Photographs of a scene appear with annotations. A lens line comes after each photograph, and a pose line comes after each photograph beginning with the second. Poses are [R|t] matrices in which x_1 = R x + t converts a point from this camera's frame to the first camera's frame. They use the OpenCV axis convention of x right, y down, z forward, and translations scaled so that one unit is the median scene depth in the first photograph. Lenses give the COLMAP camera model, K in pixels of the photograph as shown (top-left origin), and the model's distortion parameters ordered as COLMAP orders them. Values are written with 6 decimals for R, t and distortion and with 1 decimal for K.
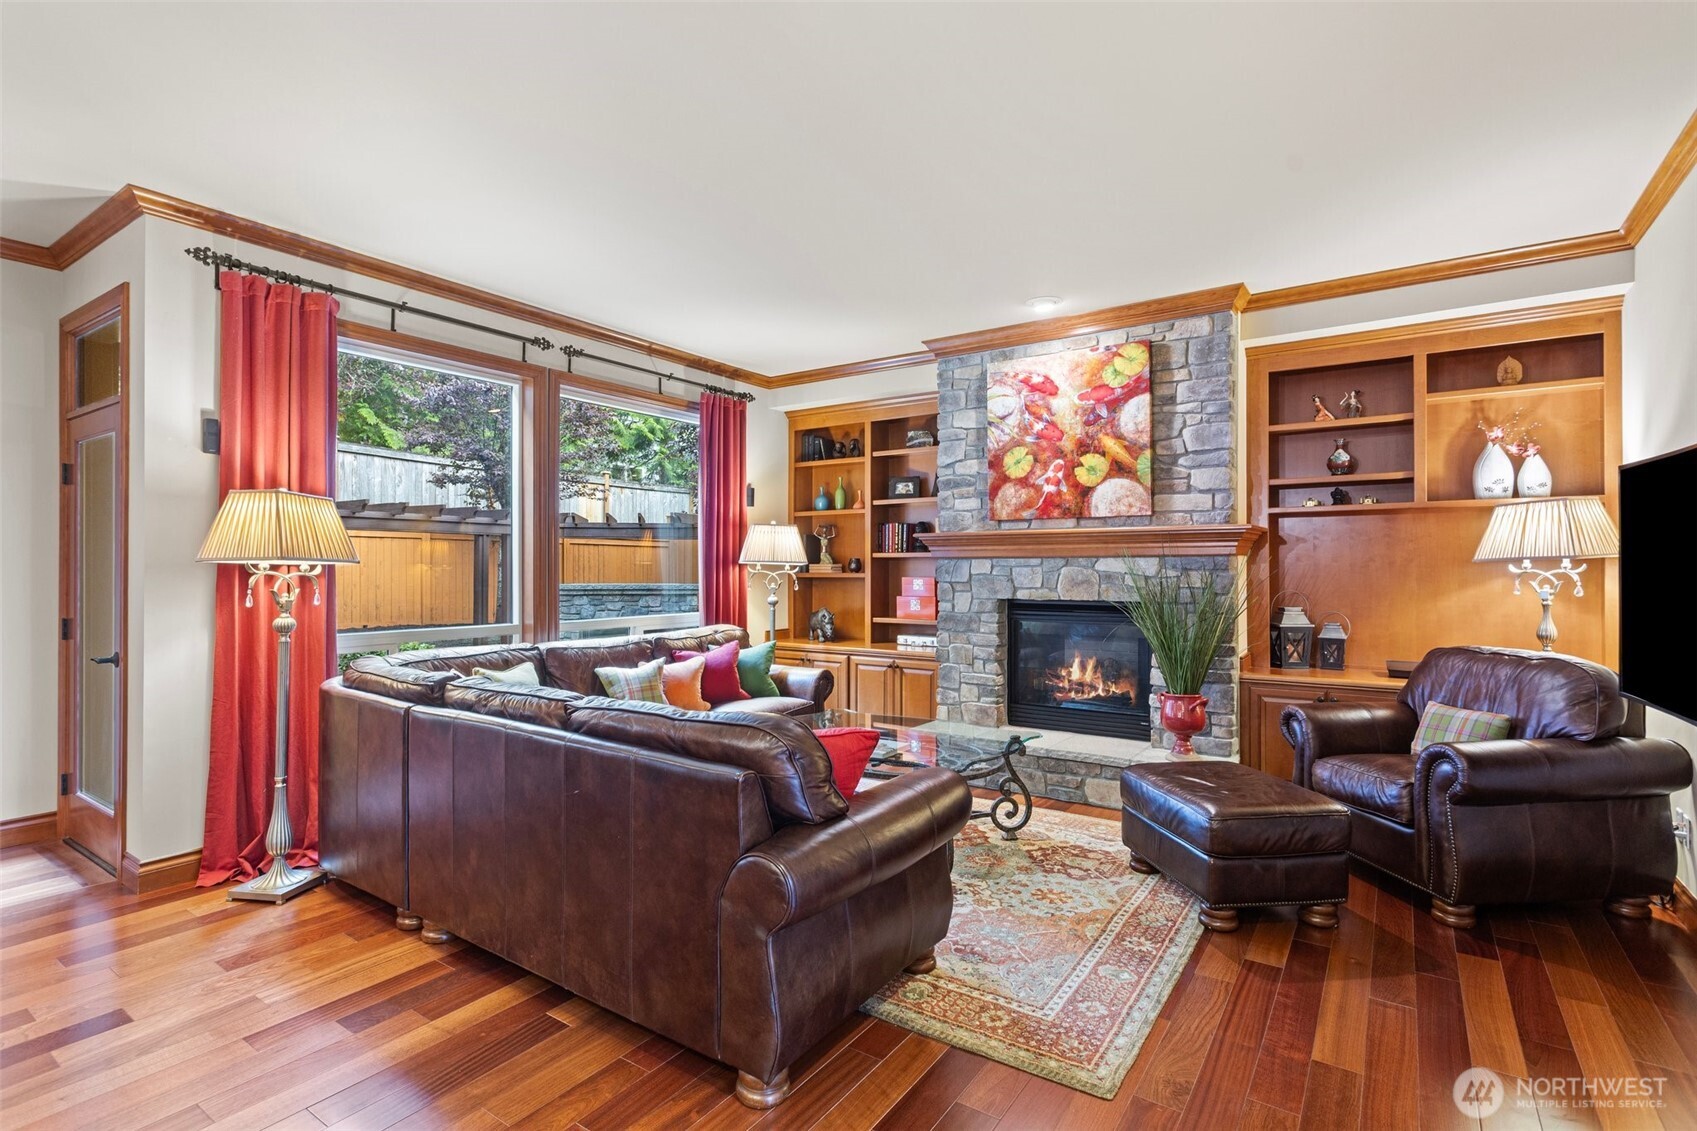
lens RADIAL K [[816.6, 0, 843.0], [0, 816.6, 561.1], [0, 0, 1]] dist [0.005407, 0.001517]
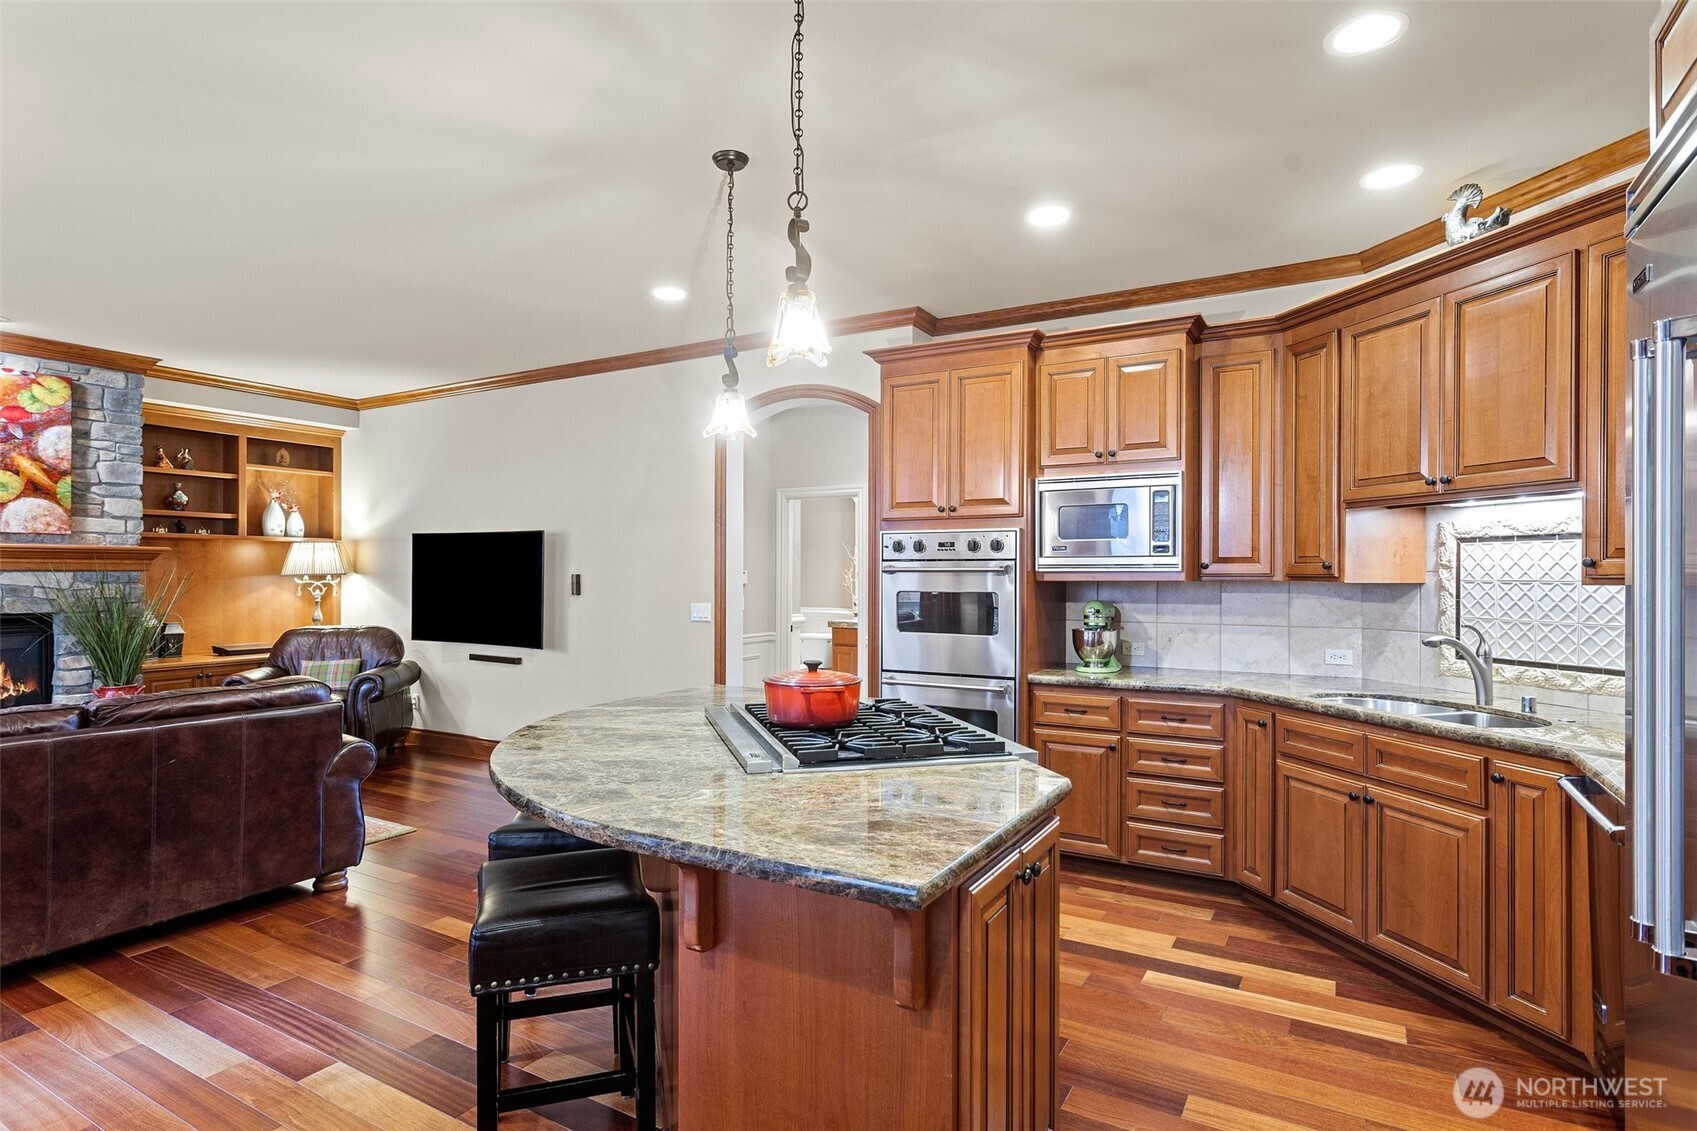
lens RADIAL K [[877.8, 0, 858.1], [0, 877.8, 573.6], [0, 0, 1]] dist [-0.007733, 0.004308]
pose [[-0.085922, 0.001133, 0.996301, -0.912874], [-0.010759, 0.999940, -0.002065, -0.011438], [-0.996244, -0.010897, -0.085905, 0.022274]]
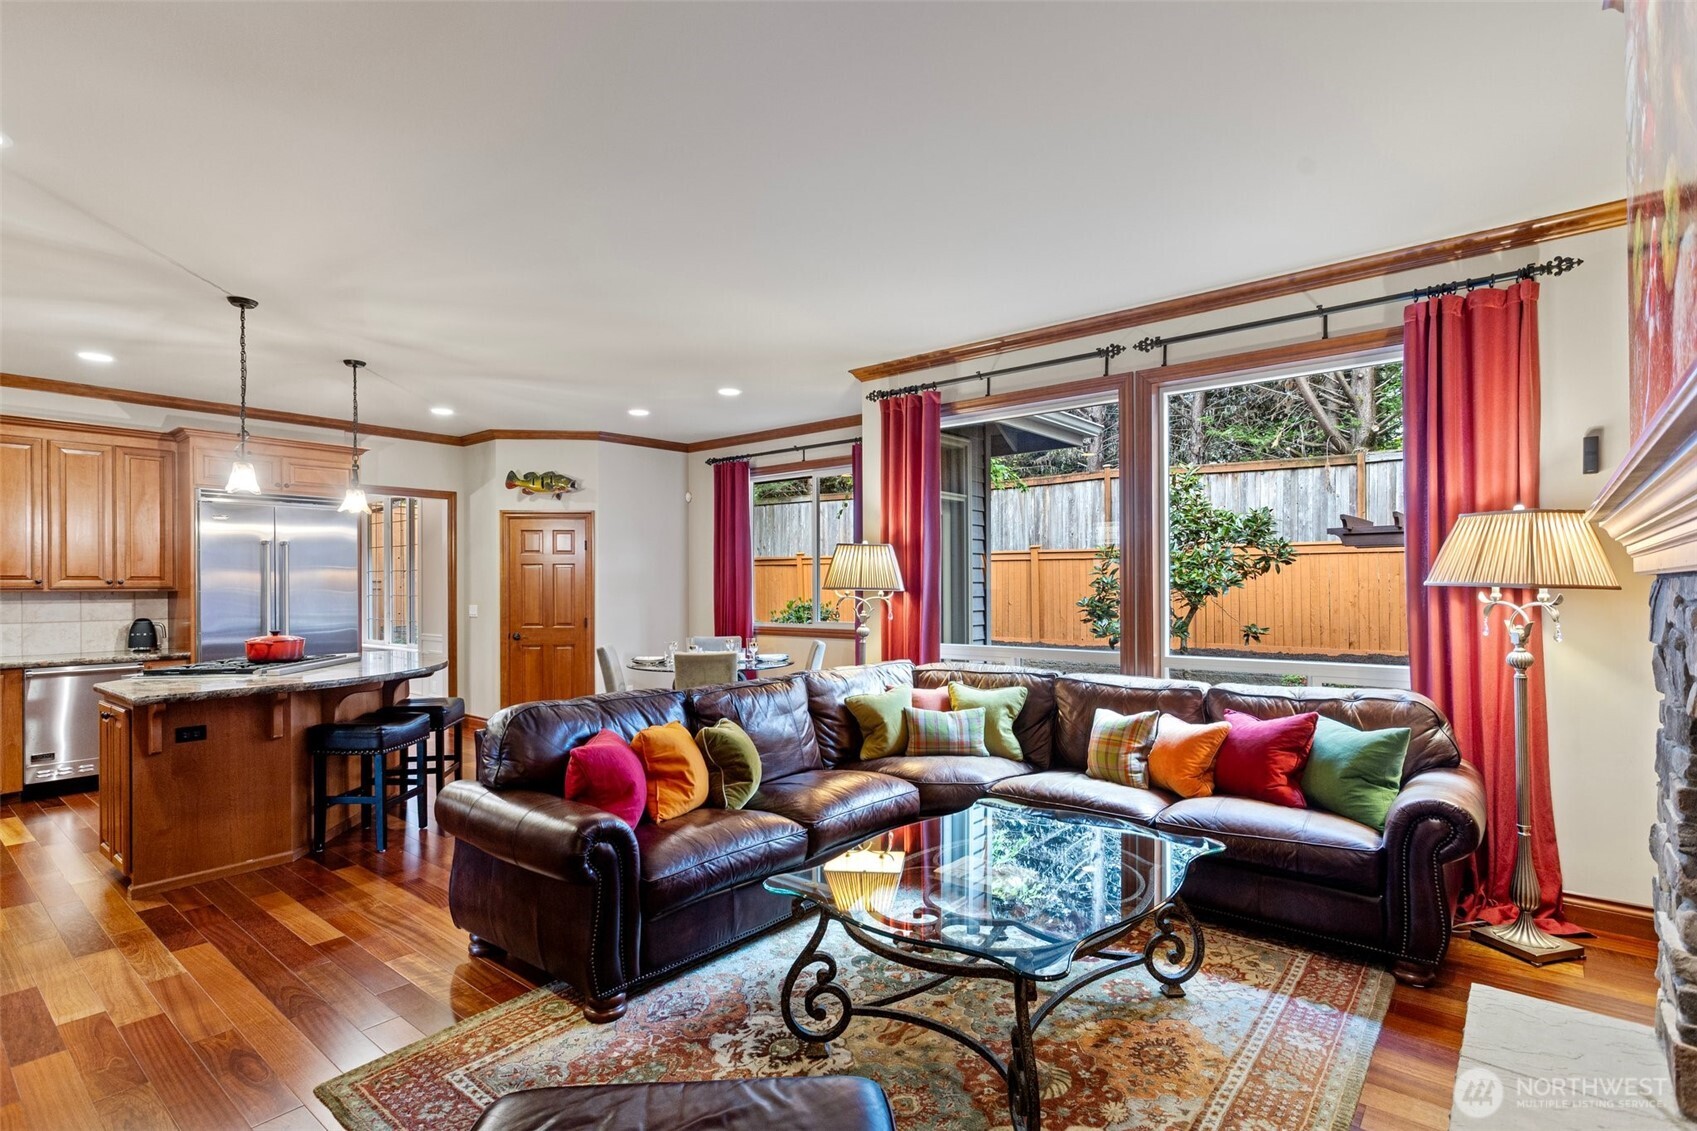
lens RADIAL K [[816.6, 0, 841.1], [0, 816.6, 588.2], [0, 0, 1]] dist [0.005407, 0.001517]
pose [[-0.082669, 0.002986, -0.996573, 0.590940], [0.012310, 0.999922, 0.001974, -0.003389], [0.996501, -0.012105, -0.082699, 0.783028]]
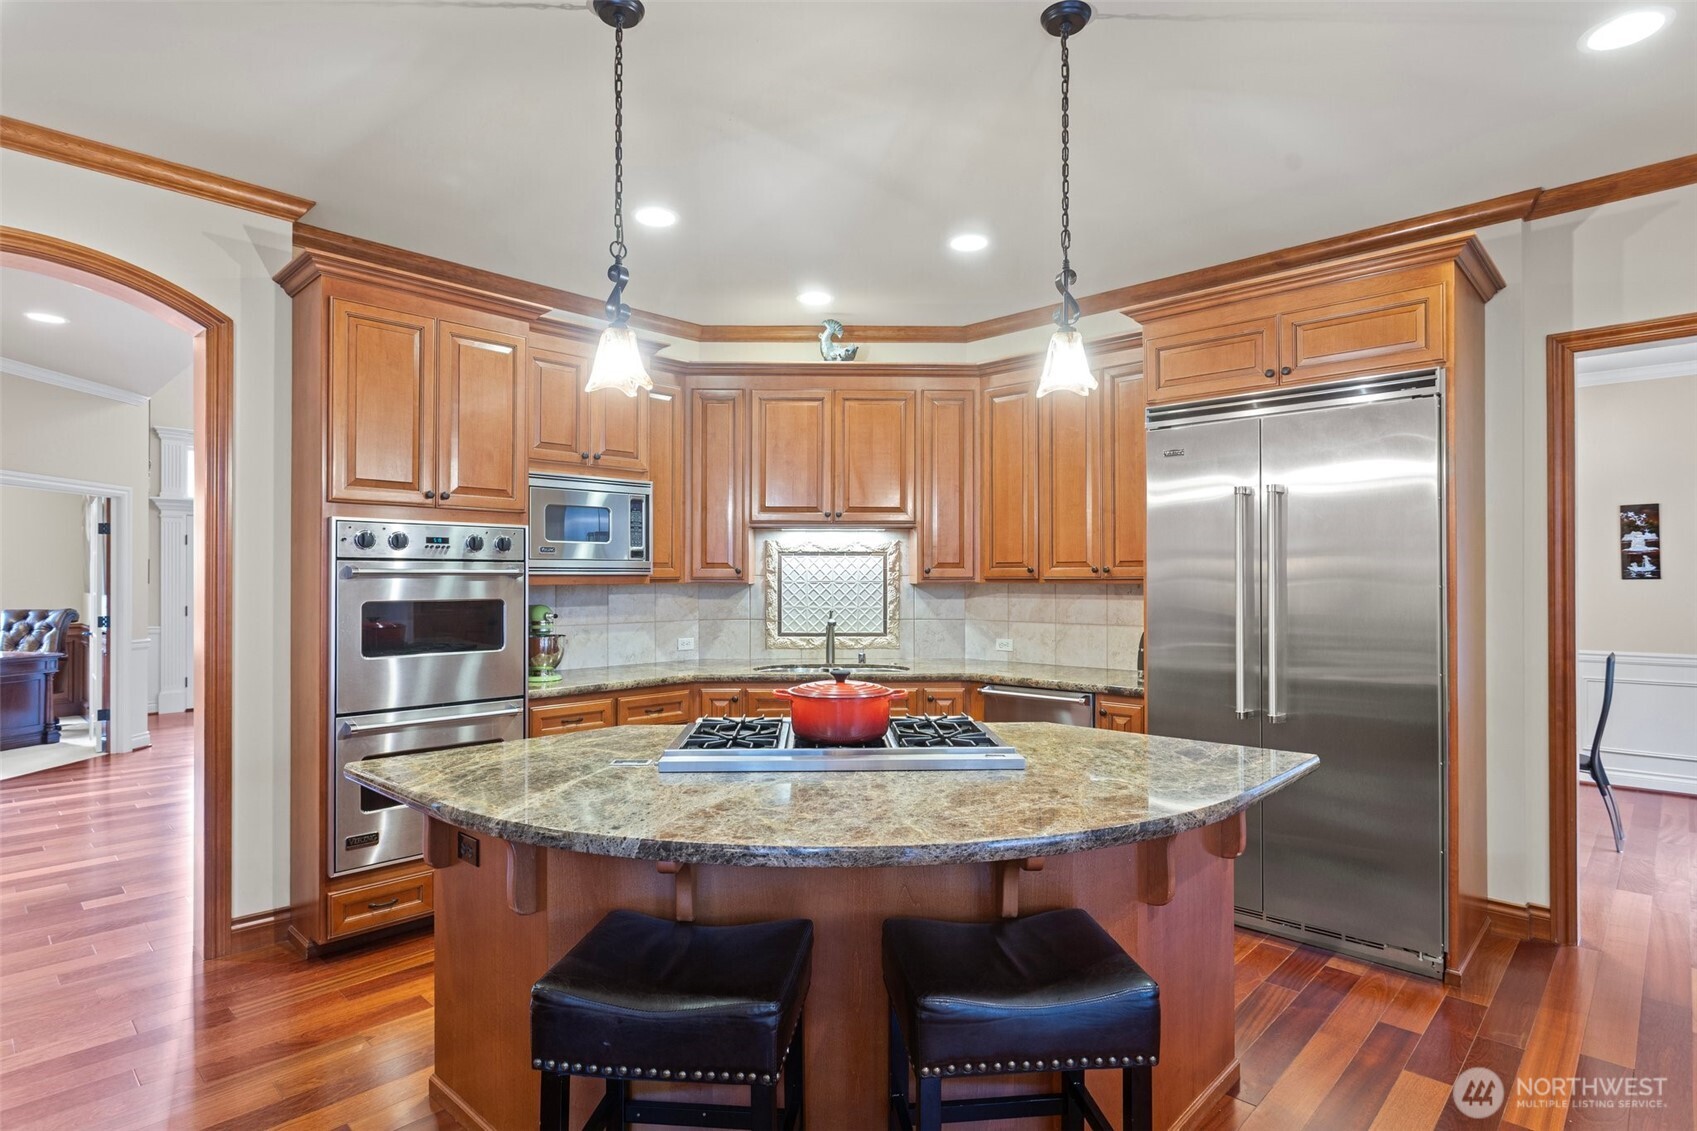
lens RADIAL K [[877.8, 0, 837.5], [0, 877.8, 573.9], [0, 0, 1]] dist [-0.007733, 0.004308]
pose [[-0.987708, 0.000951, 0.156306, -0.439994], [-0.001024, 0.999921, -0.012555, -0.008351], [-0.156306, -0.012560, -0.987629, 0.514998]]
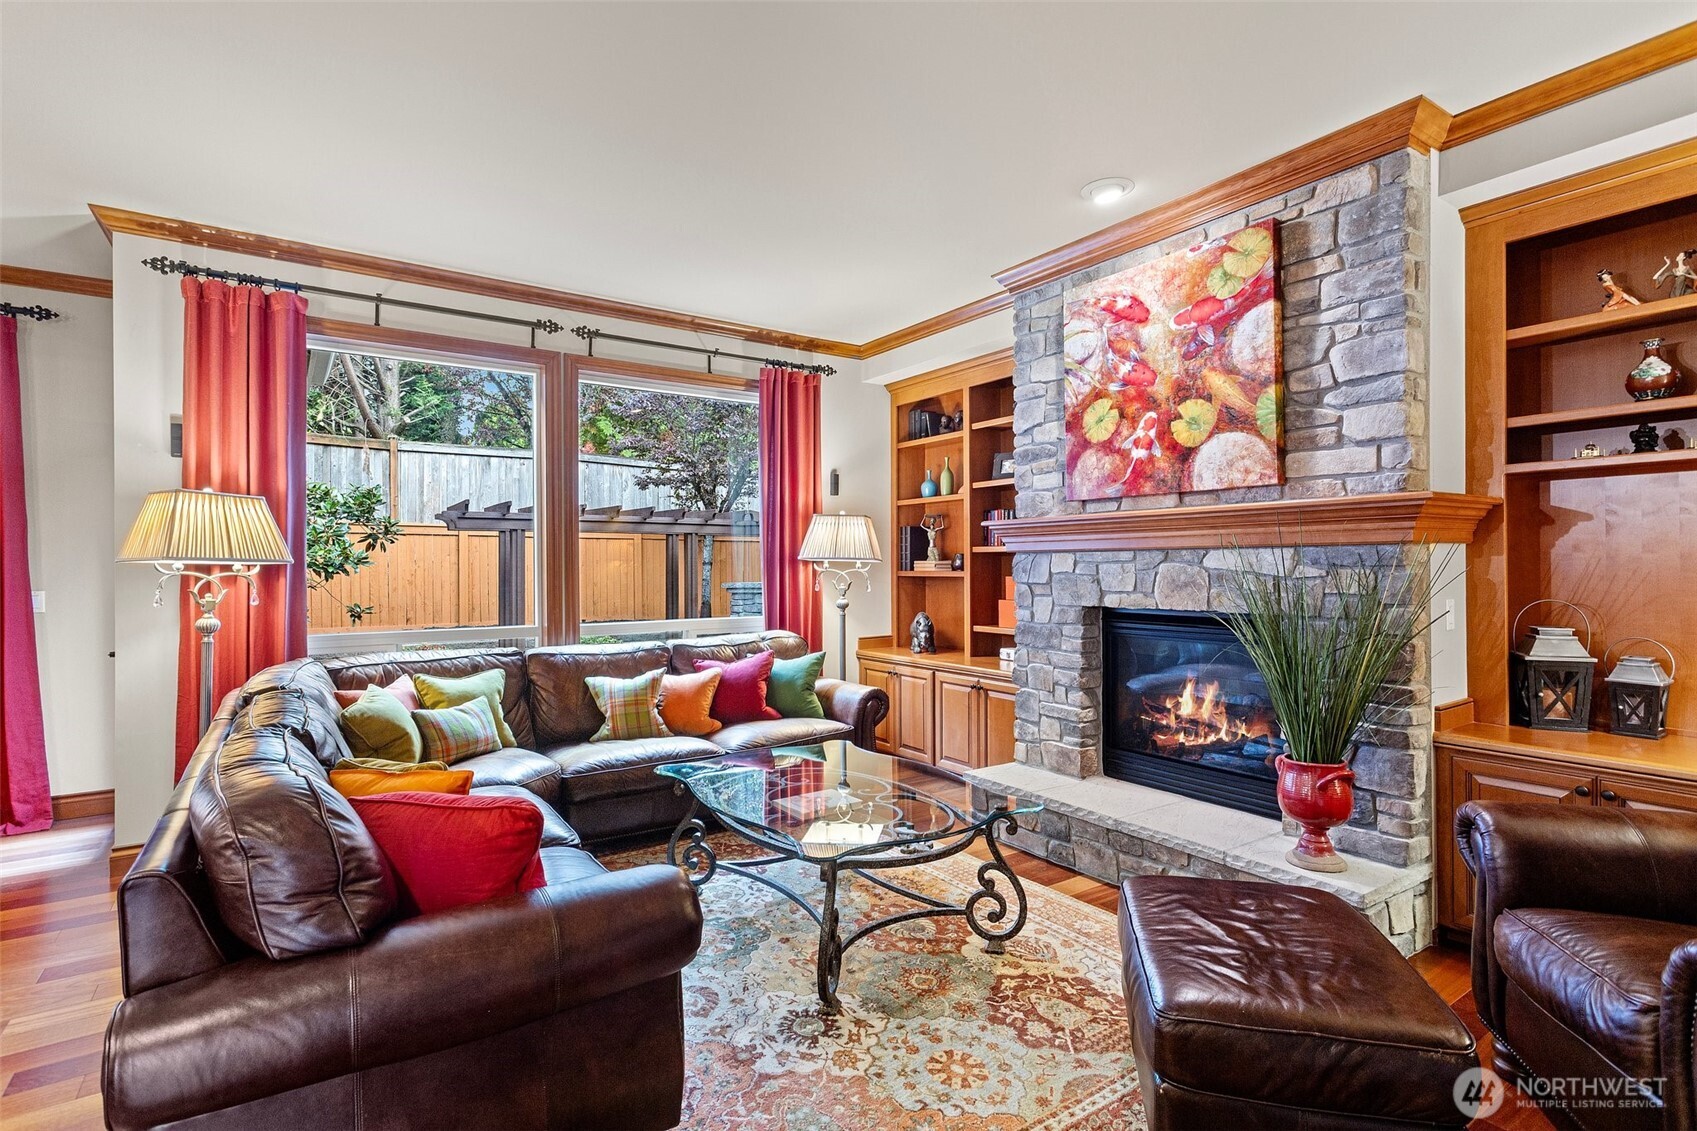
lens RADIAL K [[816.6, 0, 840.8], [0, 816.6, 563.1], [0, 0, 1]] dist [0.005407, 0.001517]
pose [[0.932273, -0.004584, -0.361727, 0.285474], [0.006784, 0.999965, 0.004813, 0.002064], [0.361693, -0.006941, 0.932272, 0.253443]]
